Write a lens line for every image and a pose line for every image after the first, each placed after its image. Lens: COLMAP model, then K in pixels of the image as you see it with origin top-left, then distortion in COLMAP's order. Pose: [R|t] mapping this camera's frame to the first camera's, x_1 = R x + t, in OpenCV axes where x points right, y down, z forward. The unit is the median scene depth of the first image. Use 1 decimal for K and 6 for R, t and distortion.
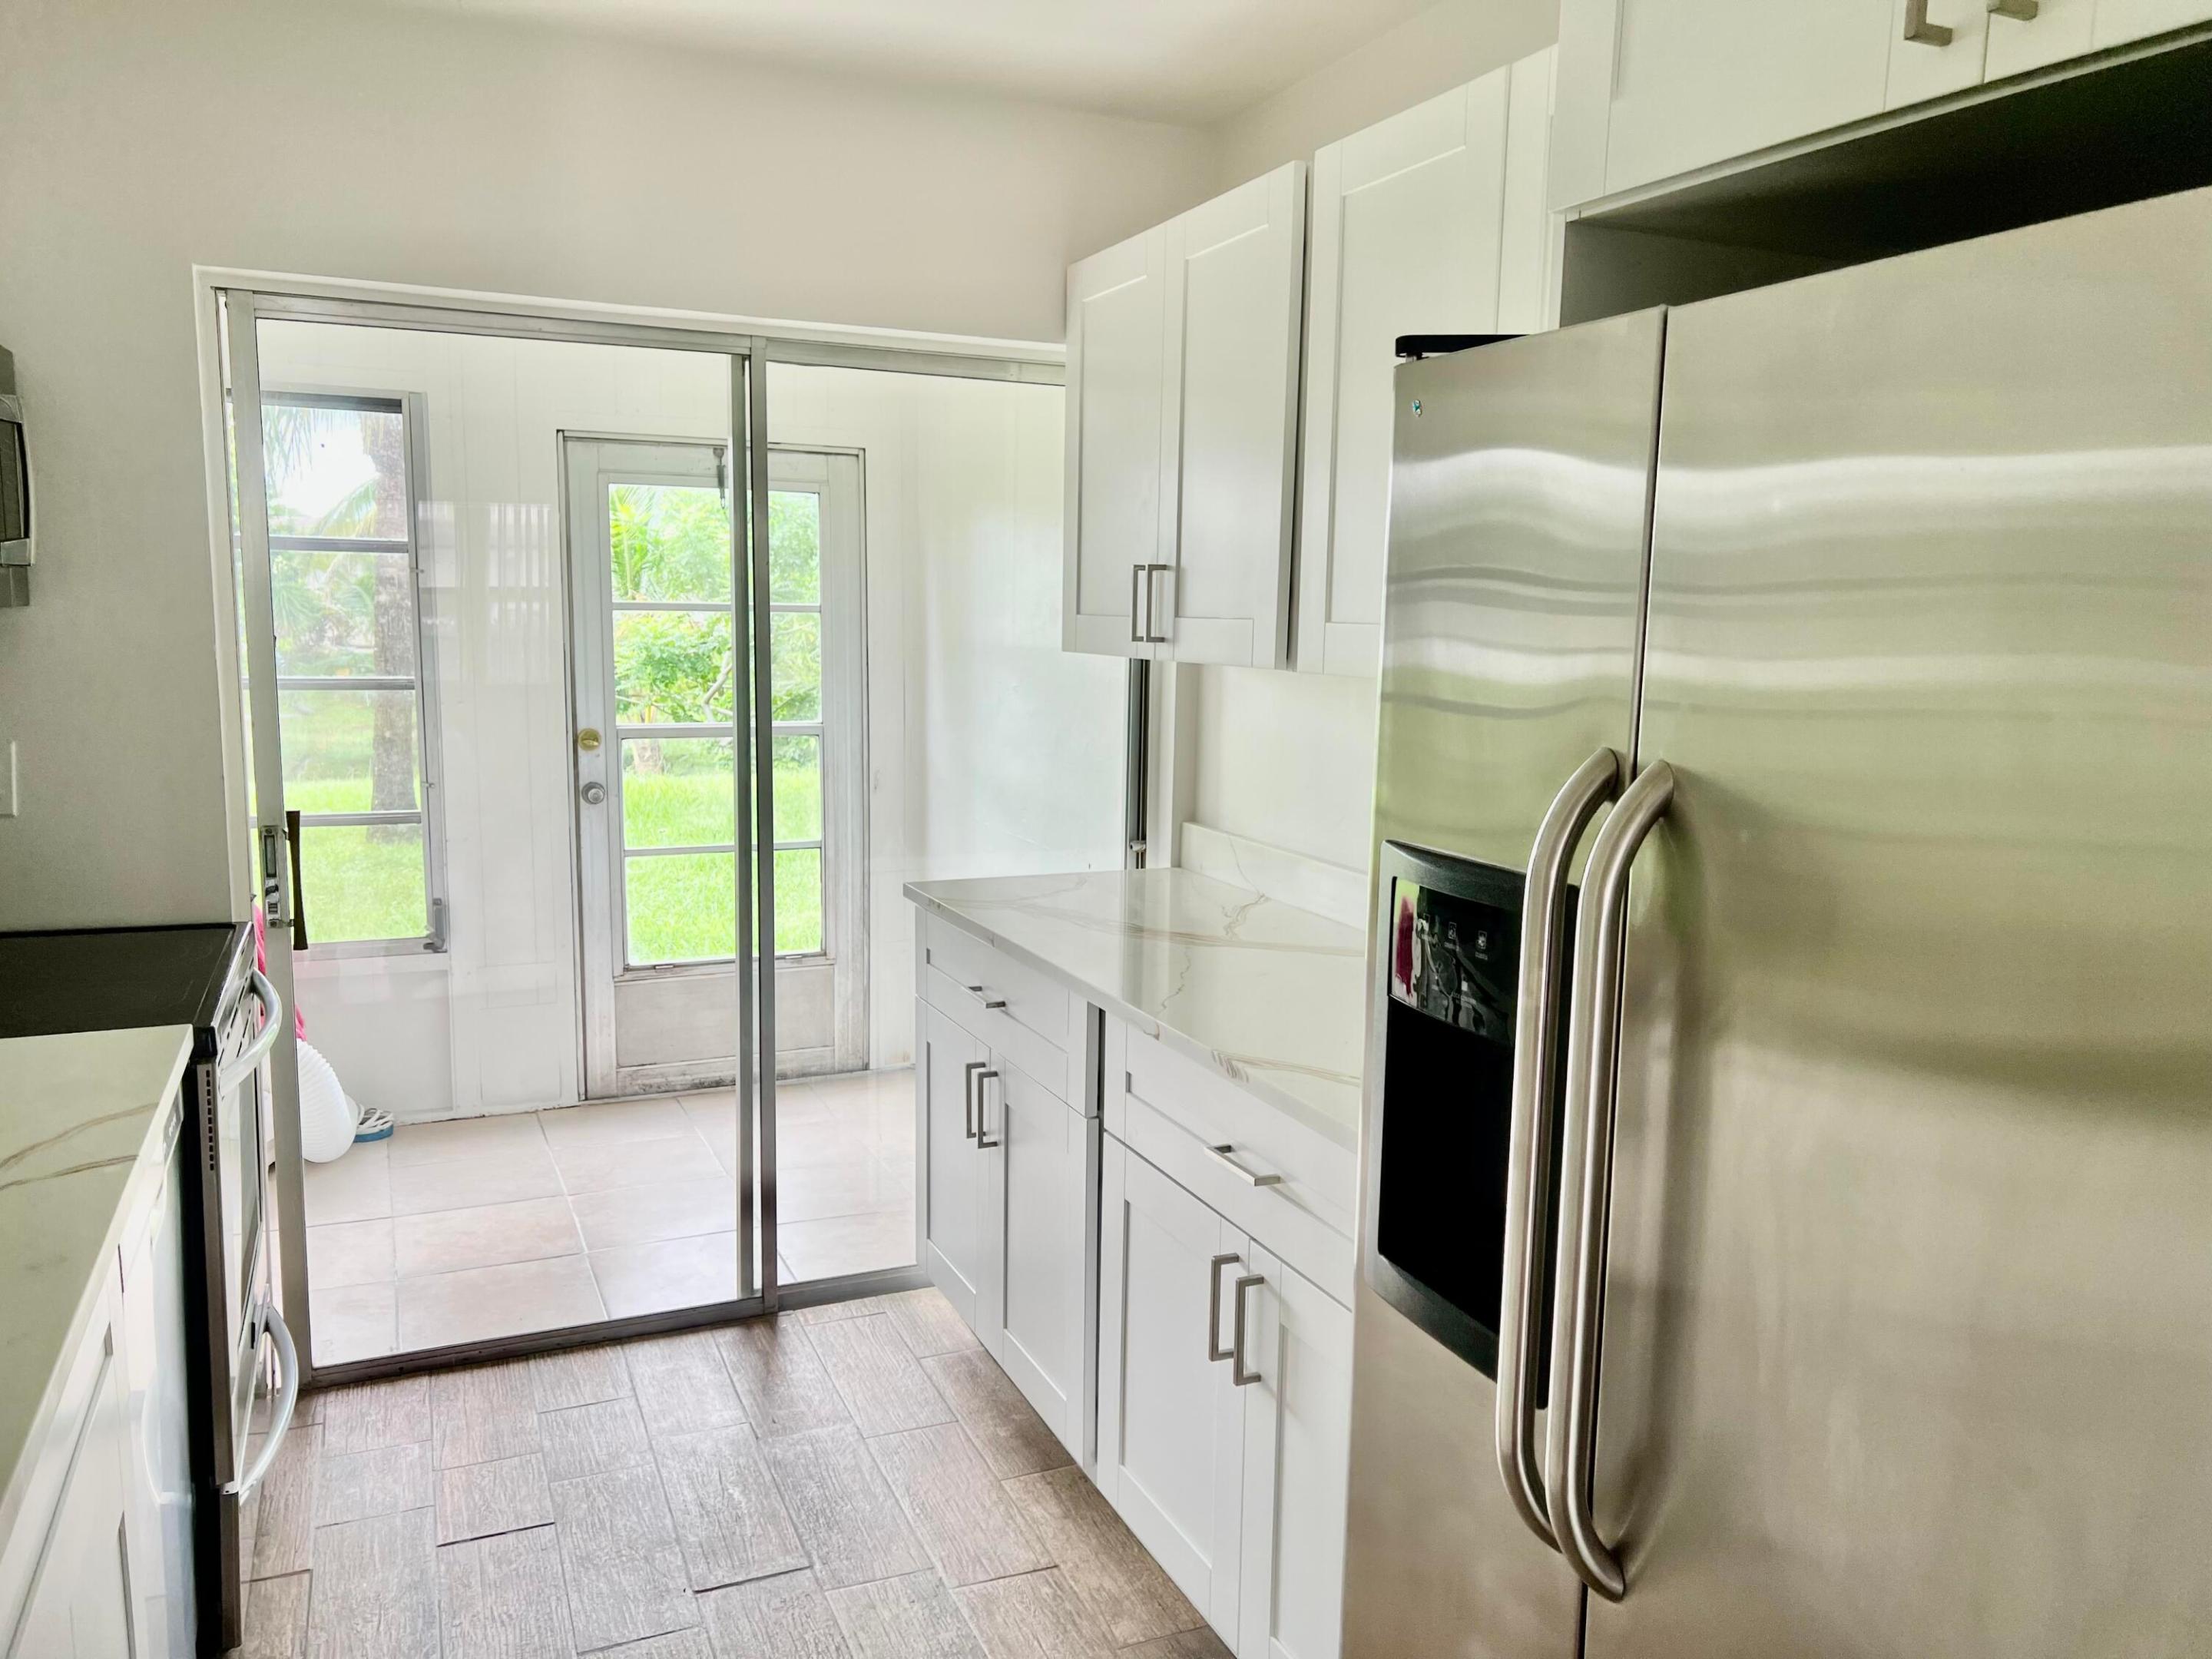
lens RADIAL K [[1667.6, 0, 1106.0], [0, 1667.6, 829.5], [0, 0, 1]] dist [0.131003, -0.206804]
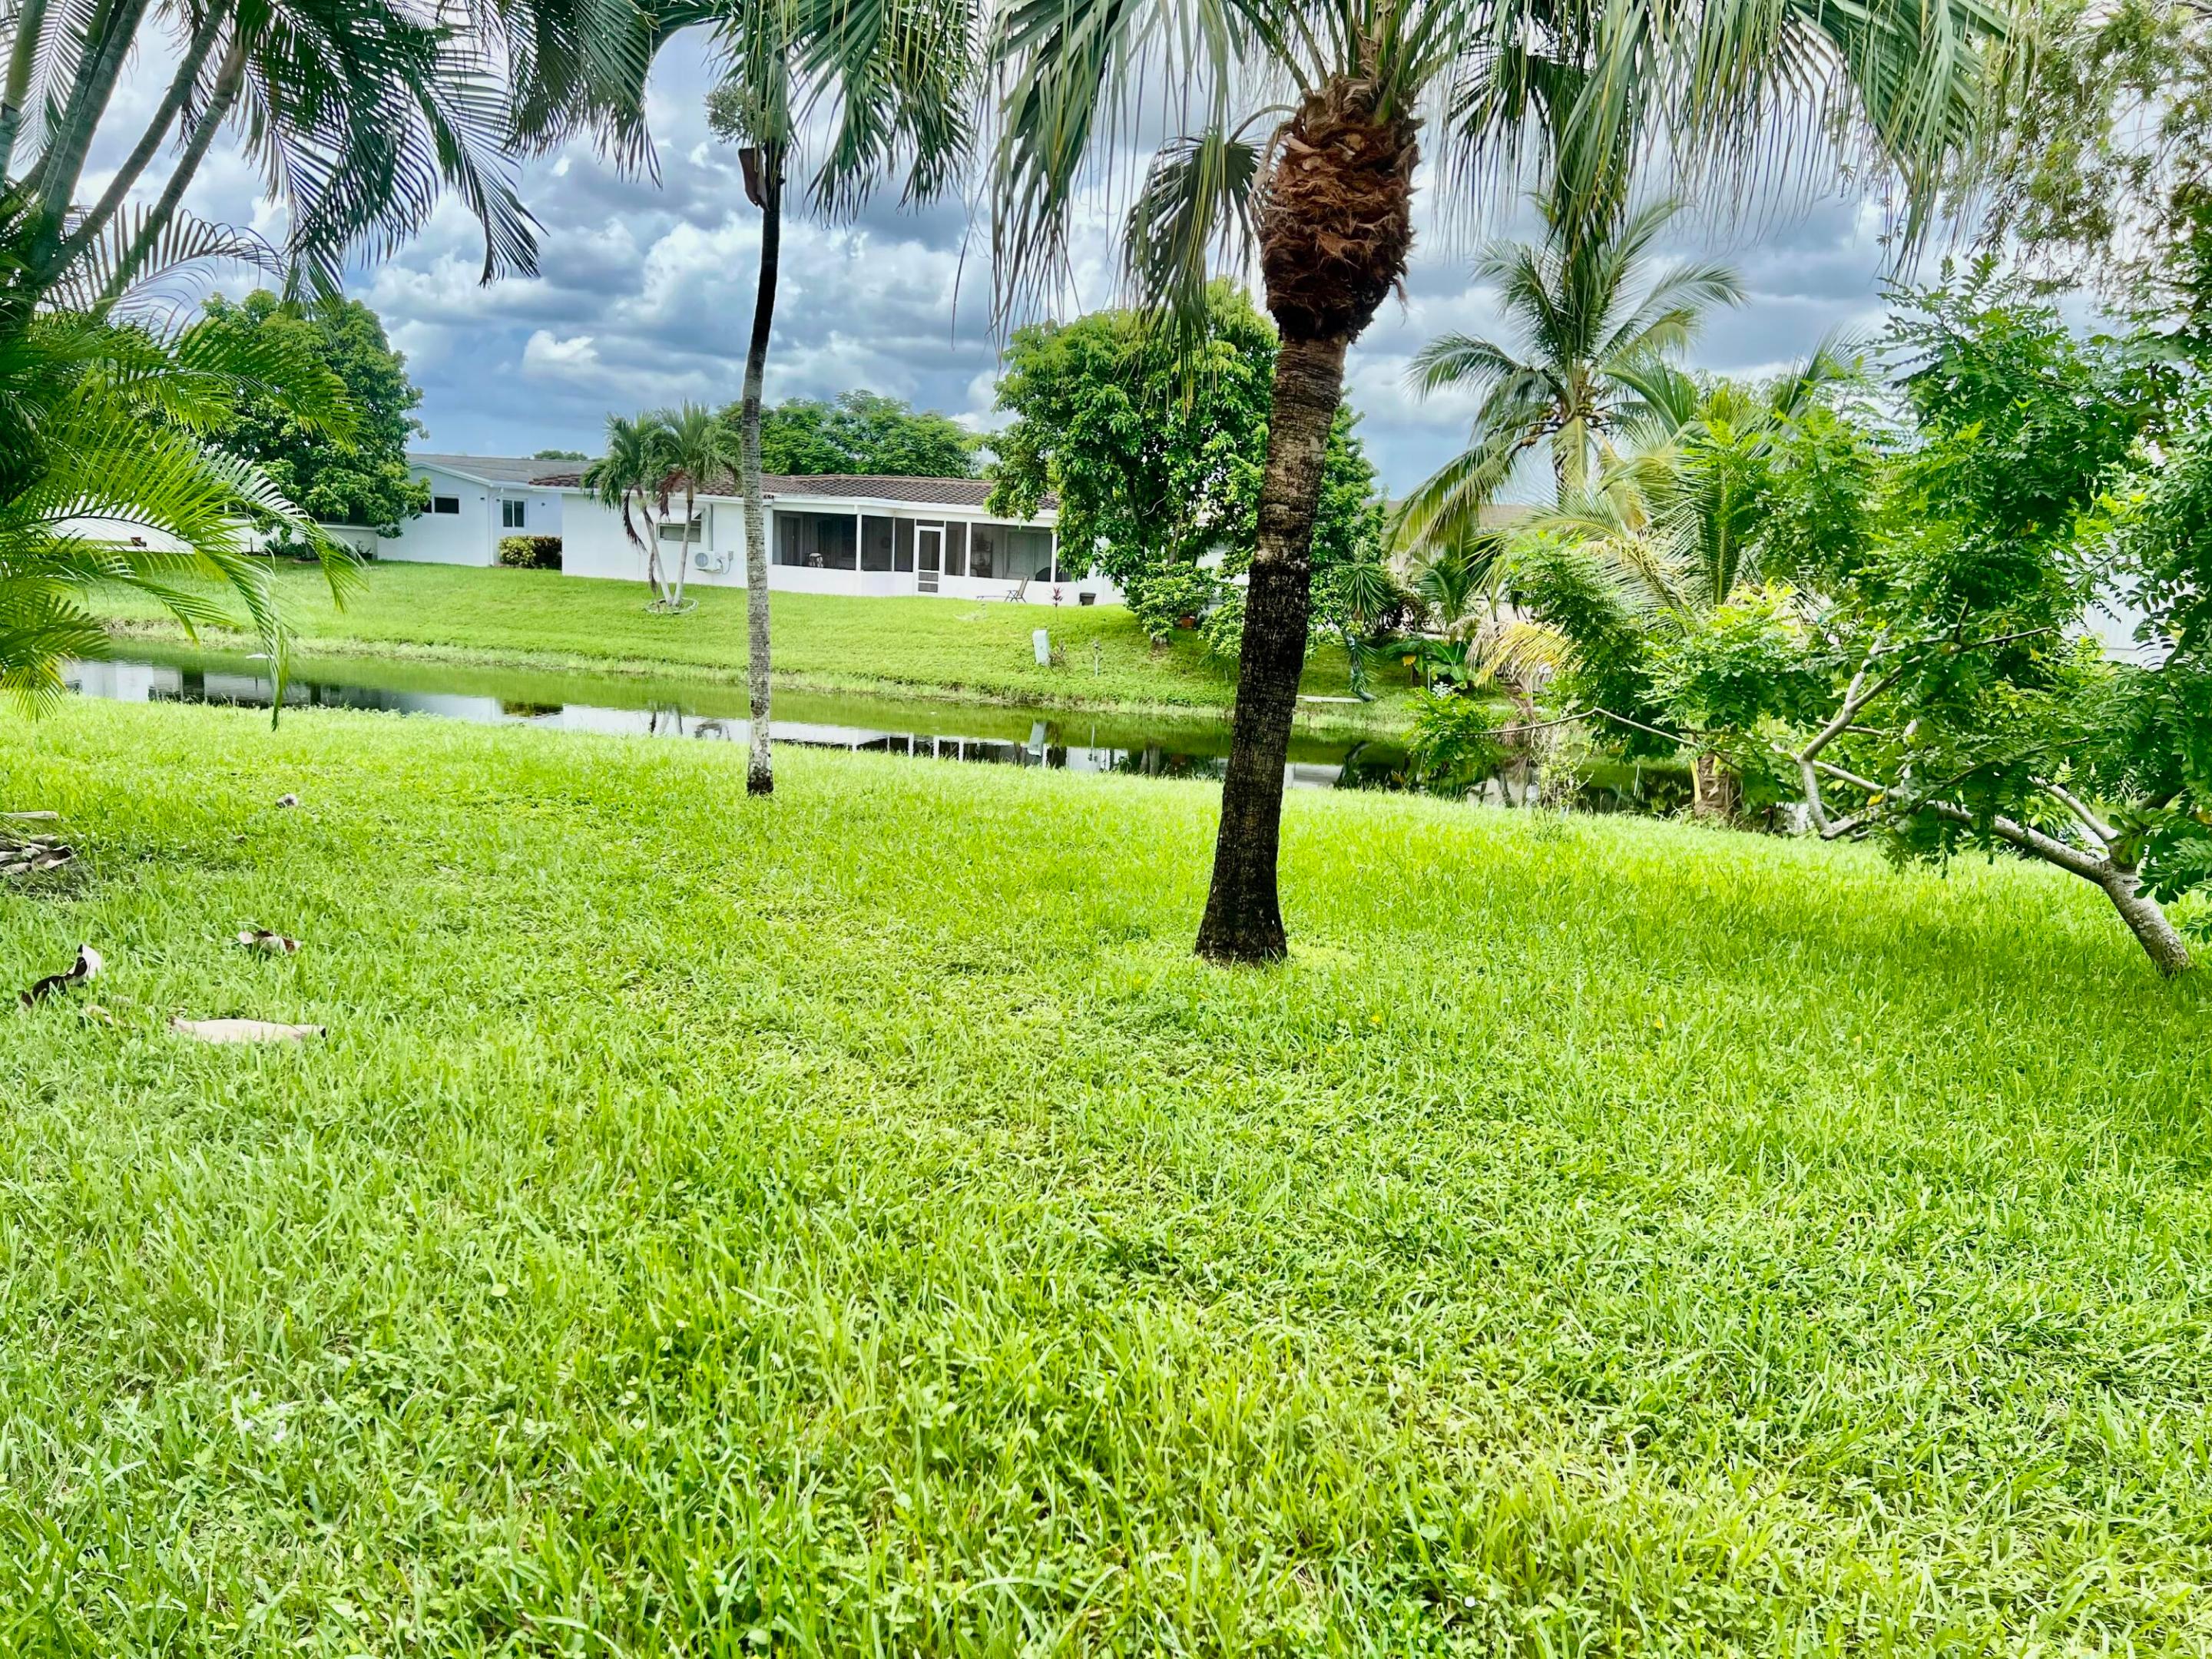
lens RADIAL K [[1667.6, 0, 1106.0], [0, 1667.6, 829.5], [0, 0, 1]] dist [0.131003, -0.206804]
pose [[0.809901, 0.119006, -0.574368, -0.031952], [-0.116956, 0.992303, 0.040683, -0.015354], [0.574789, 0.034226, 0.817586, 0.129693]]
